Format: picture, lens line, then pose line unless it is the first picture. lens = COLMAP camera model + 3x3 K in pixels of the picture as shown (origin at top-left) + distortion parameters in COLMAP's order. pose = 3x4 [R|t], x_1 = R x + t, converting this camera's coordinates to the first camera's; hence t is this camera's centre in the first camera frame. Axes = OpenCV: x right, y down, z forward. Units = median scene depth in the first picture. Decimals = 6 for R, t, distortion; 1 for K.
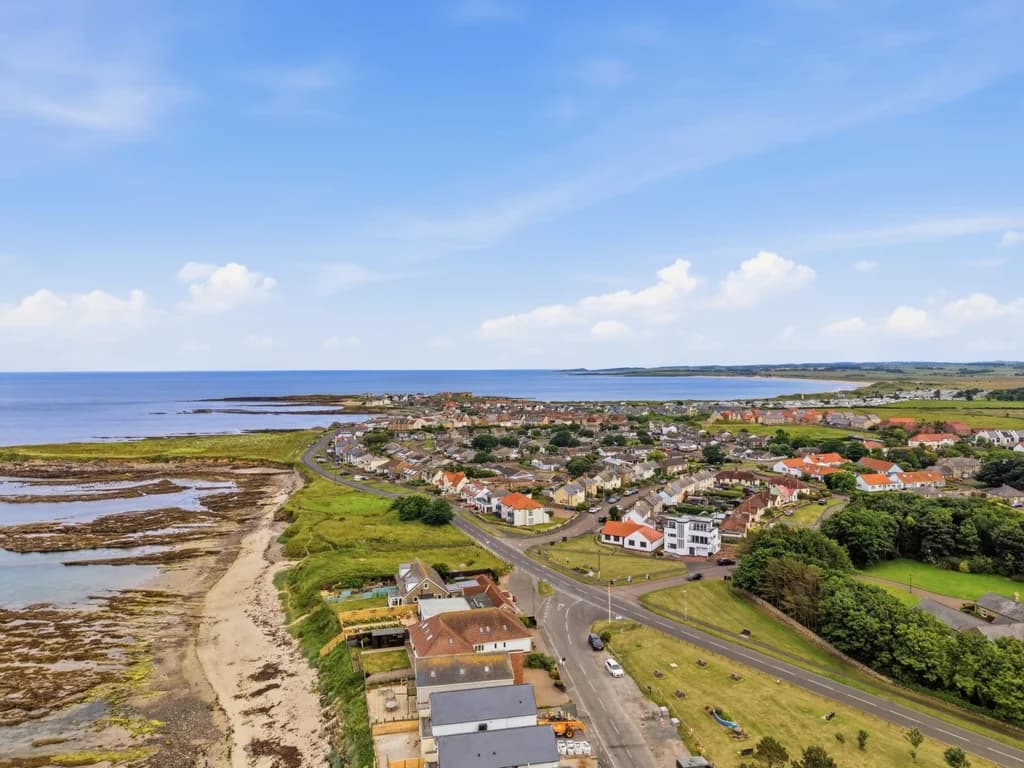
lens RADIAL K [[684.9, 0, 511.9], [0, 684.9, 380.8], [0, 0, 1]] dist [0.043945, -0.046979]
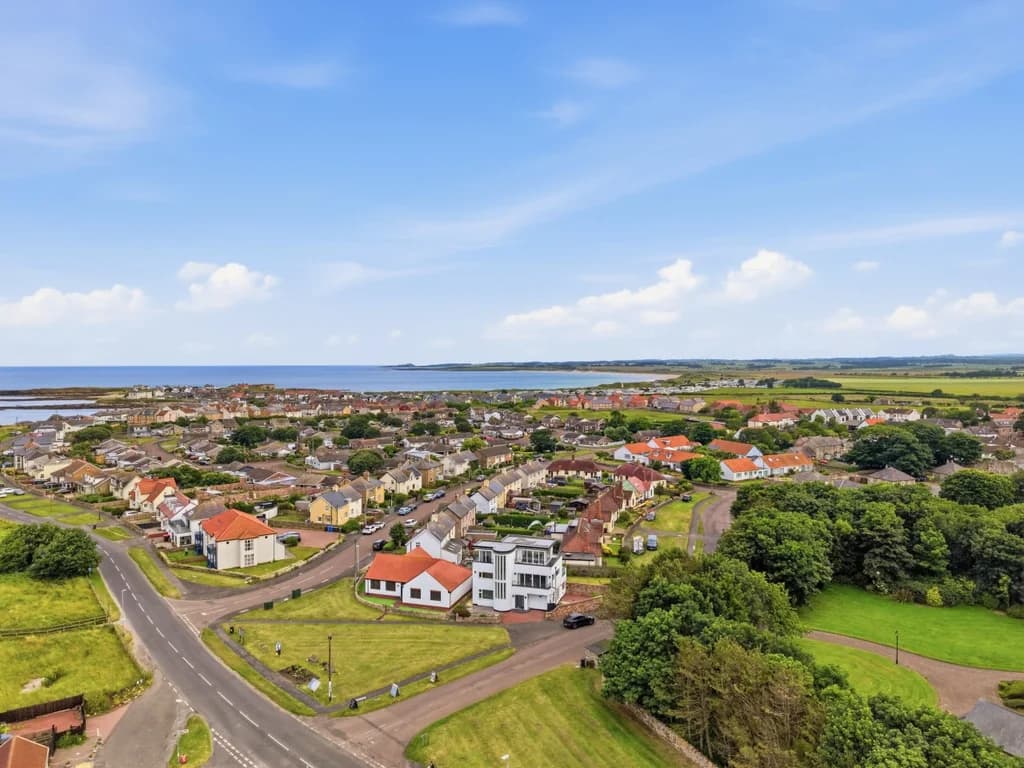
lens RADIAL K [[684.9, 0, 511.8], [0, 684.9, 368.3], [0, 0, 1]] dist [0.043945, -0.046979]
pose [[0.968768, -0.000128, 0.247970, 0.086220], [0.003554, 0.999904, -0.013367, 0.046963], [-0.247945, 0.013830, 0.968675, 0.338071]]
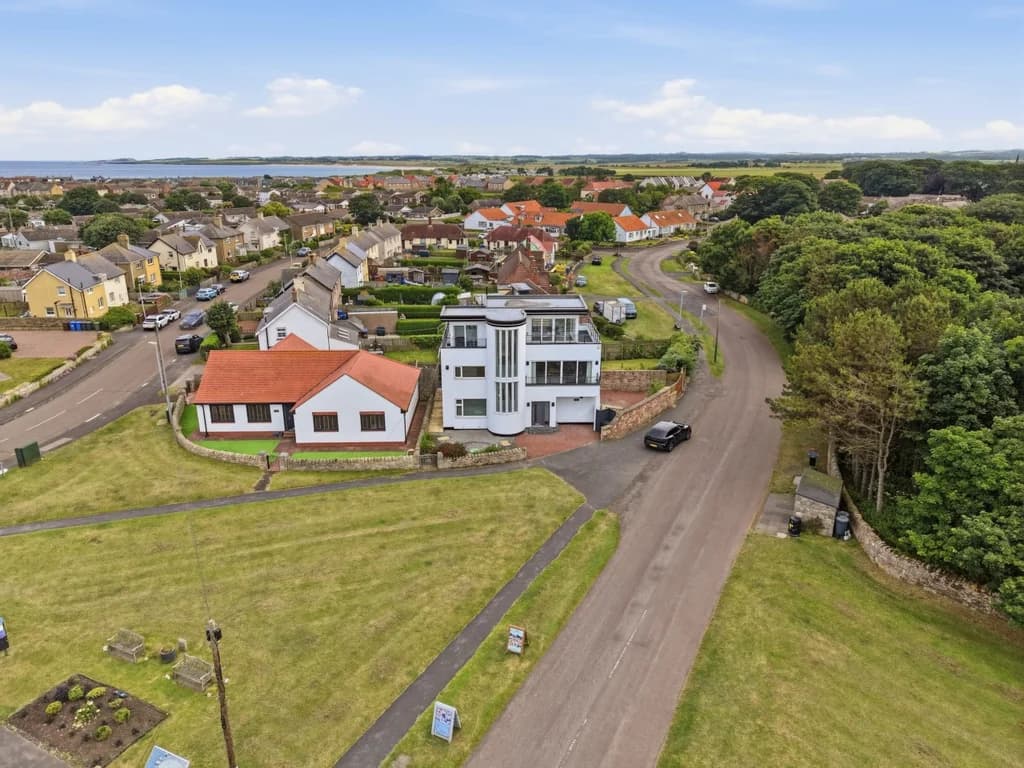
lens RADIAL K [[684.9, 0, 517.2], [0, 684.9, 367.2], [0, 0, 1]] dist [0.043945, -0.046979]
pose [[0.827667, -0.155488, 0.539250, 0.074468], [0.005632, 0.963107, 0.269058, 0.112042], [-0.561191, -0.219653, 0.798008, 0.582607]]
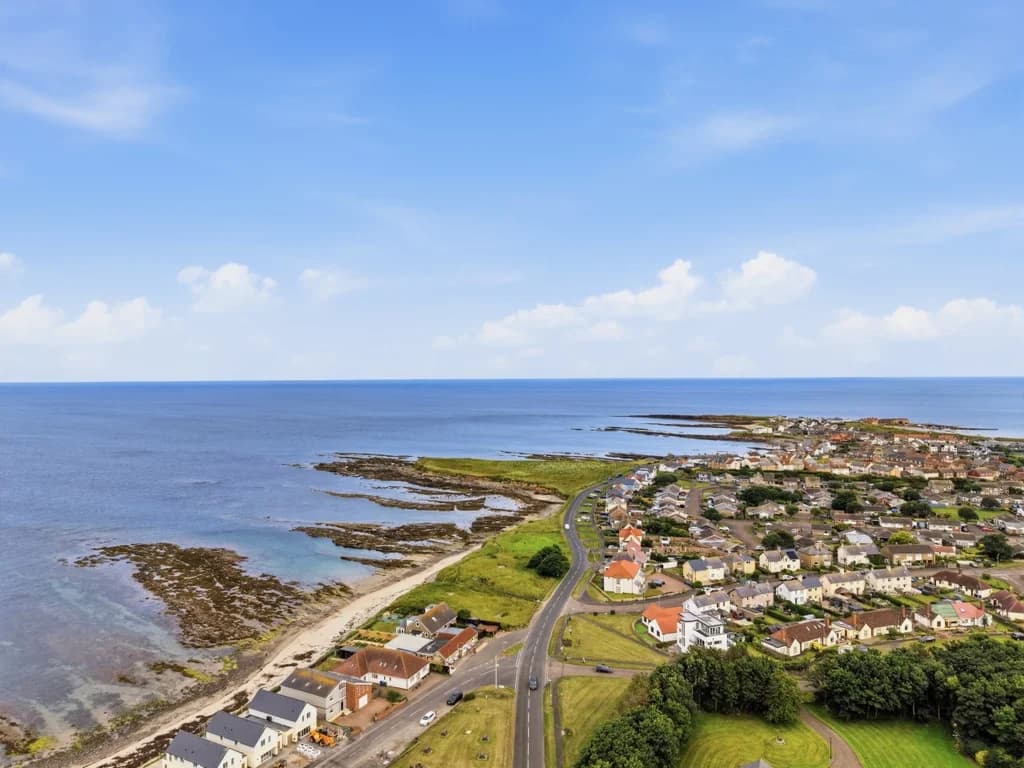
lens RADIAL K [[684.9, 0, 512.4], [0, 684.9, 374.3], [0, 0, 1]] dist [0.043945, -0.046979]
pose [[0.775720, 0.000440, -0.631077, 0.522630], [-0.011583, 0.999841, -0.013540, -0.107633], [0.630971, 0.017813, 0.775602, 0.028789]]
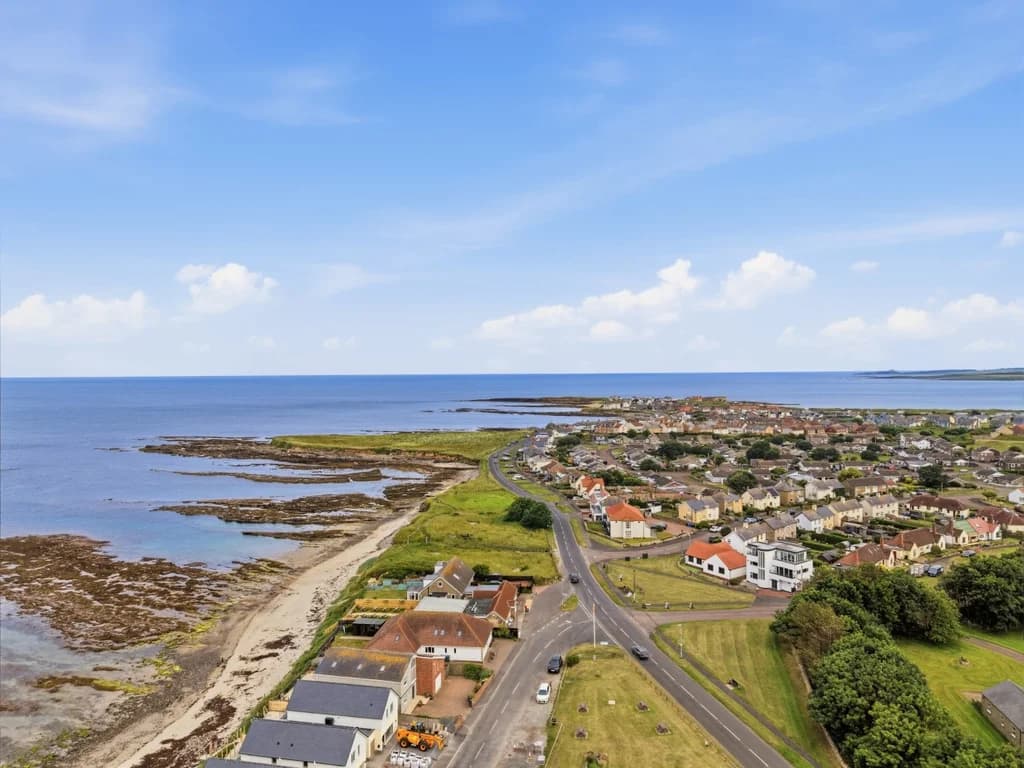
lens RADIAL K [[684.9, 0, 512.8], [0, 684.9, 381.0], [0, 0, 1]] dist [0.043945, -0.046979]
pose [[0.919150, 0.004342, -0.393885, 0.224576], [-0.005874, 0.999979, -0.002683, -0.002810], [0.393865, 0.004780, 0.919156, 0.055268]]
